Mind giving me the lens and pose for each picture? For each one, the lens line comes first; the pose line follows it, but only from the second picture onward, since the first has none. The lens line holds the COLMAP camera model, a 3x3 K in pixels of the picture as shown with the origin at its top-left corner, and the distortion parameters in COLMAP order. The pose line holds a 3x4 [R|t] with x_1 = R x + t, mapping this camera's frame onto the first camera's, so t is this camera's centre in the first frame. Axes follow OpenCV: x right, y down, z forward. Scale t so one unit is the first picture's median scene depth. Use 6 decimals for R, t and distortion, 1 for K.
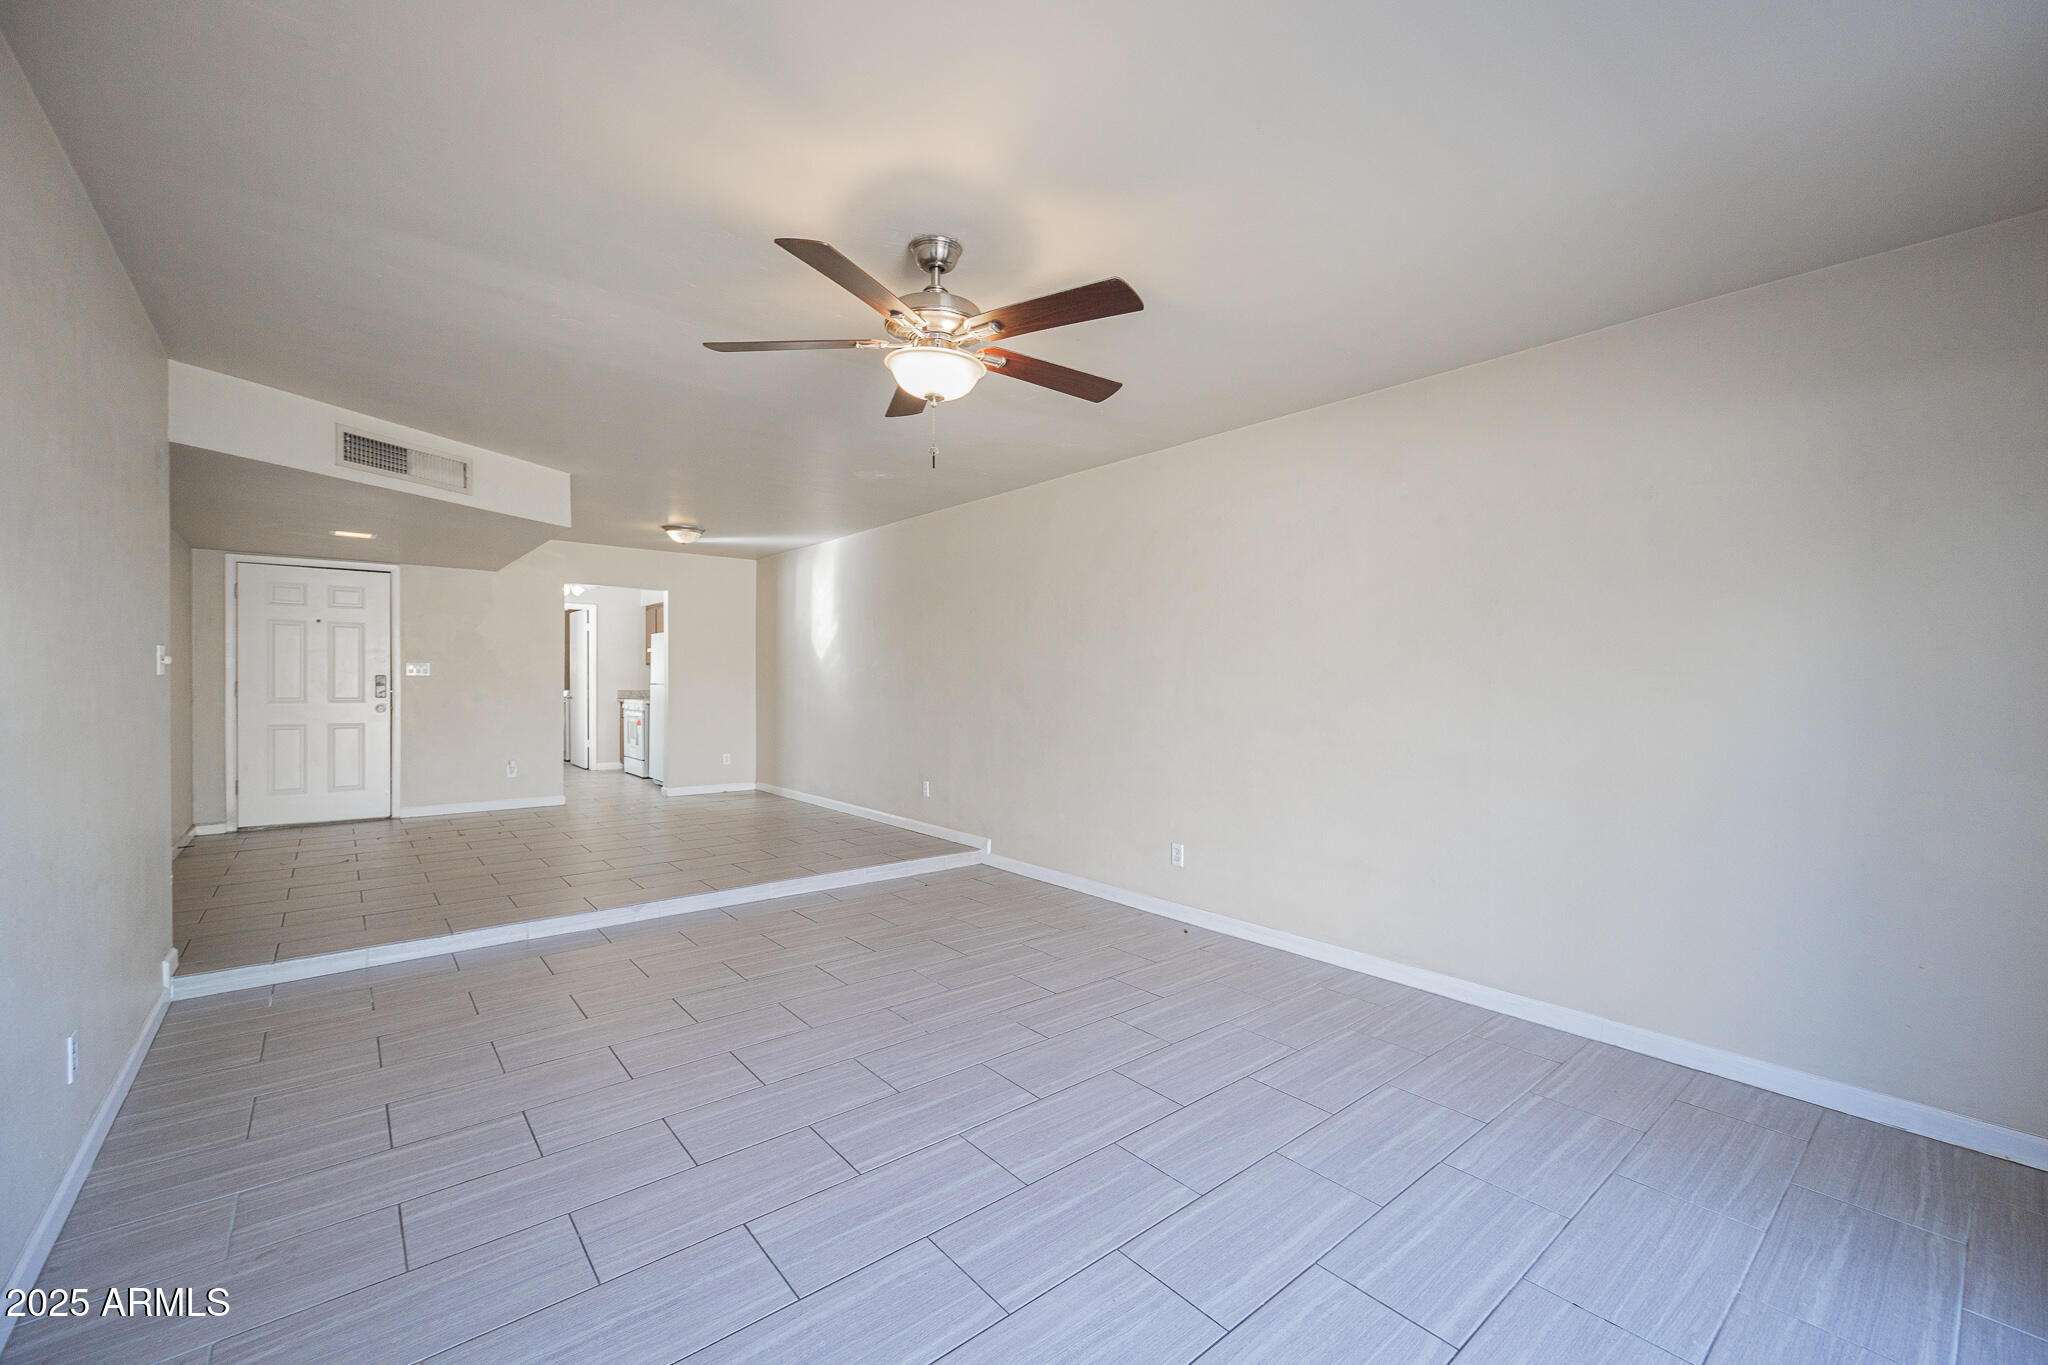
lens RADIAL K [[833.4, 0, 1021.2], [0, 833.4, 689.8], [0, 0, 1]] dist [-0.002138, 0.000452]
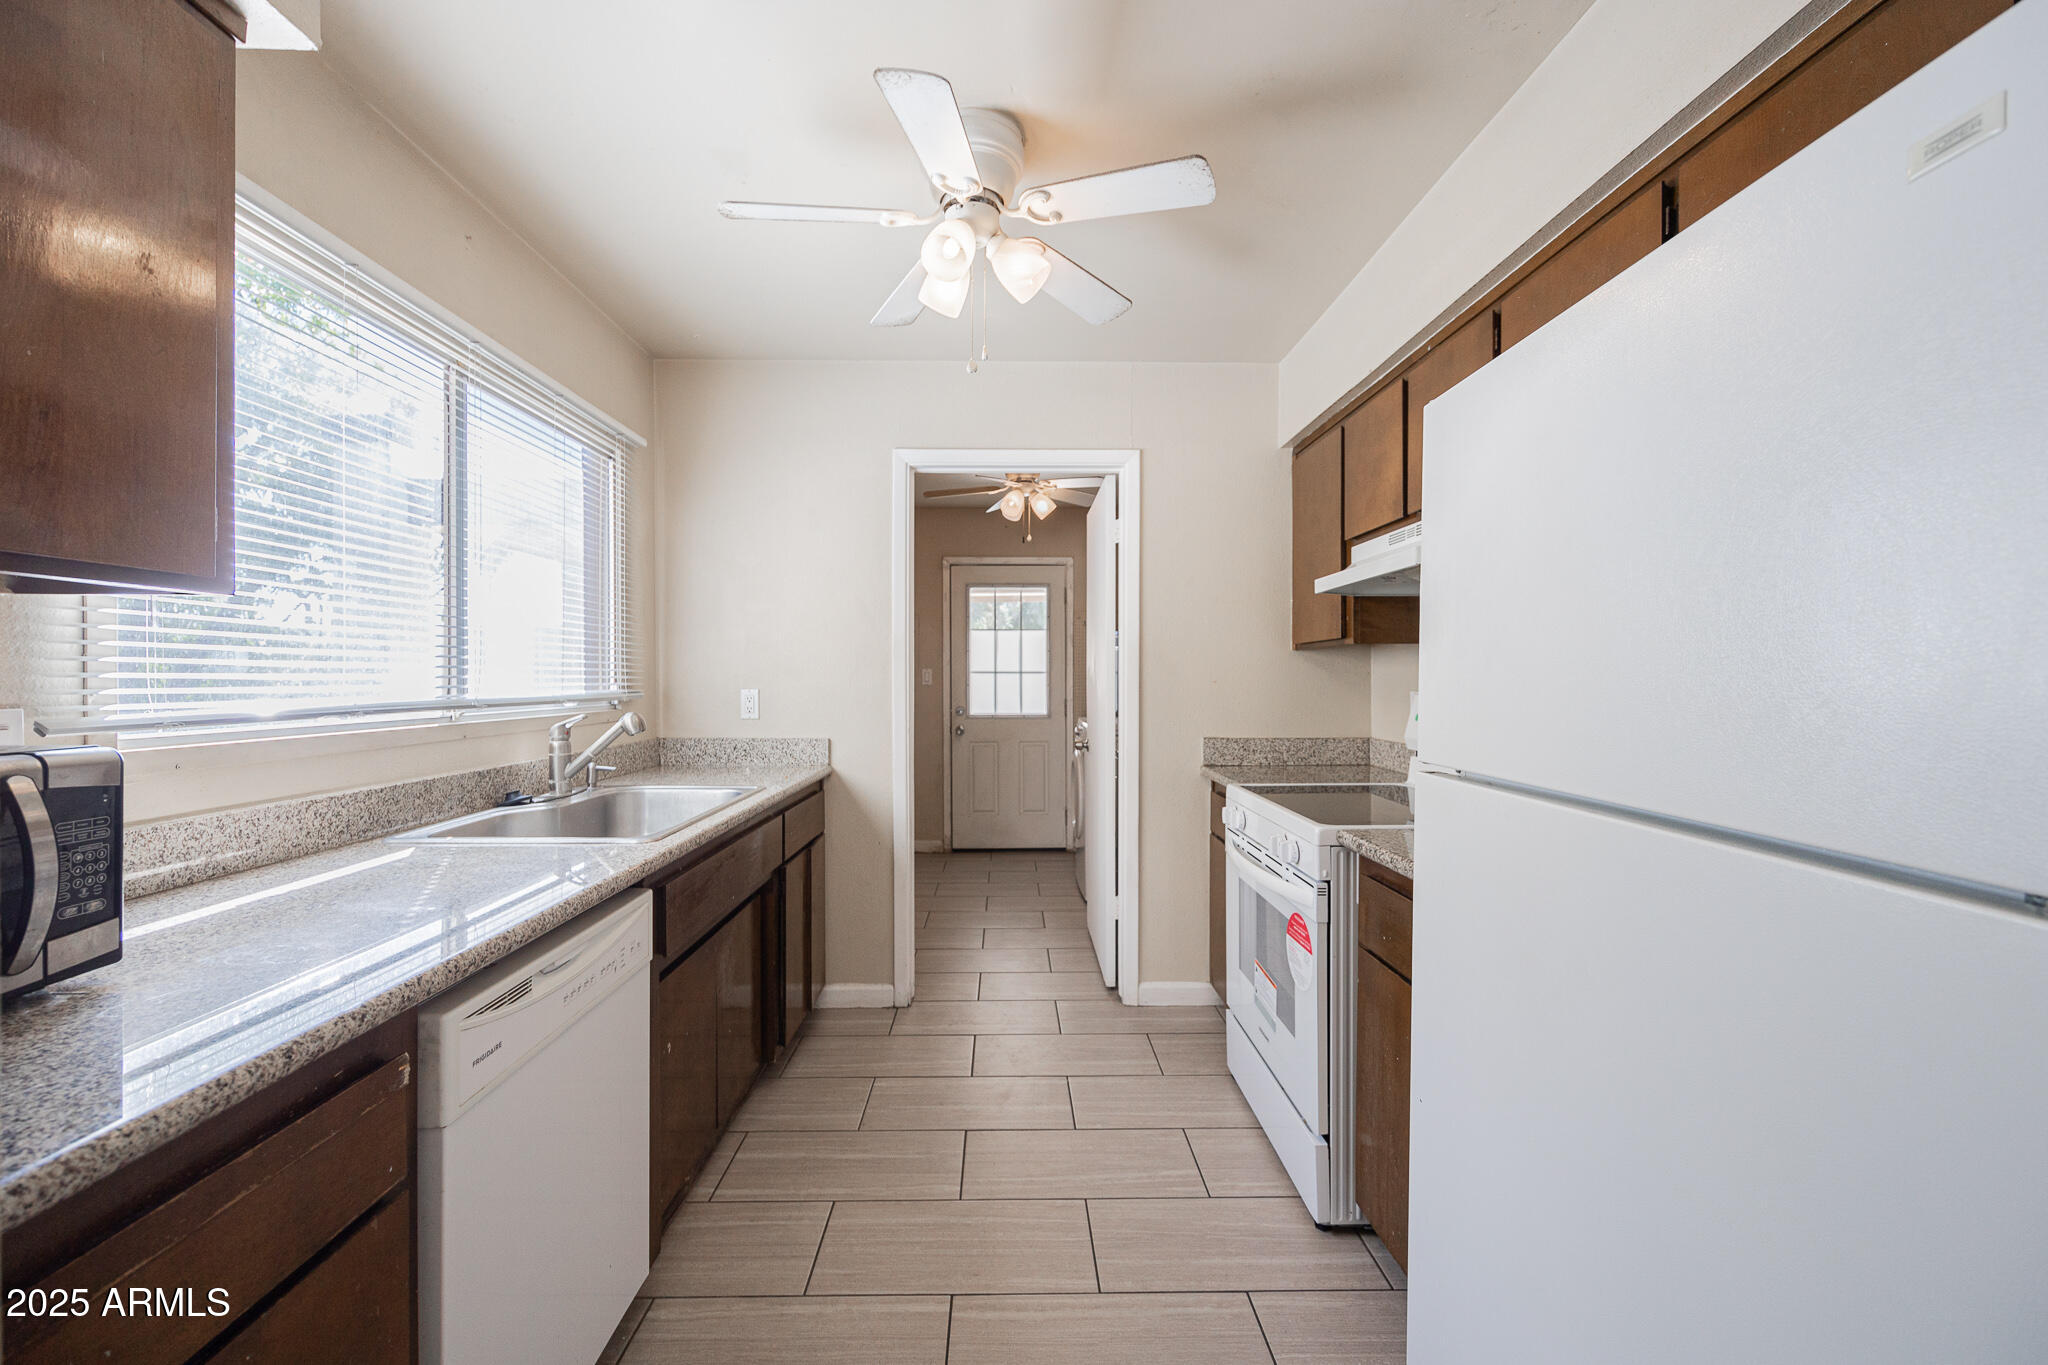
lens RADIAL K [[833.4, 0, 1028.5], [0, 833.4, 688.2], [0, 0, 1]] dist [-0.002138, 0.000452]
pose [[0.784937, 0.002882, -0.619569, -0.357169], [0.002497, 0.999966, 0.007815, -0.017710], [0.619571, -0.007681, 0.784903, 0.744270]]
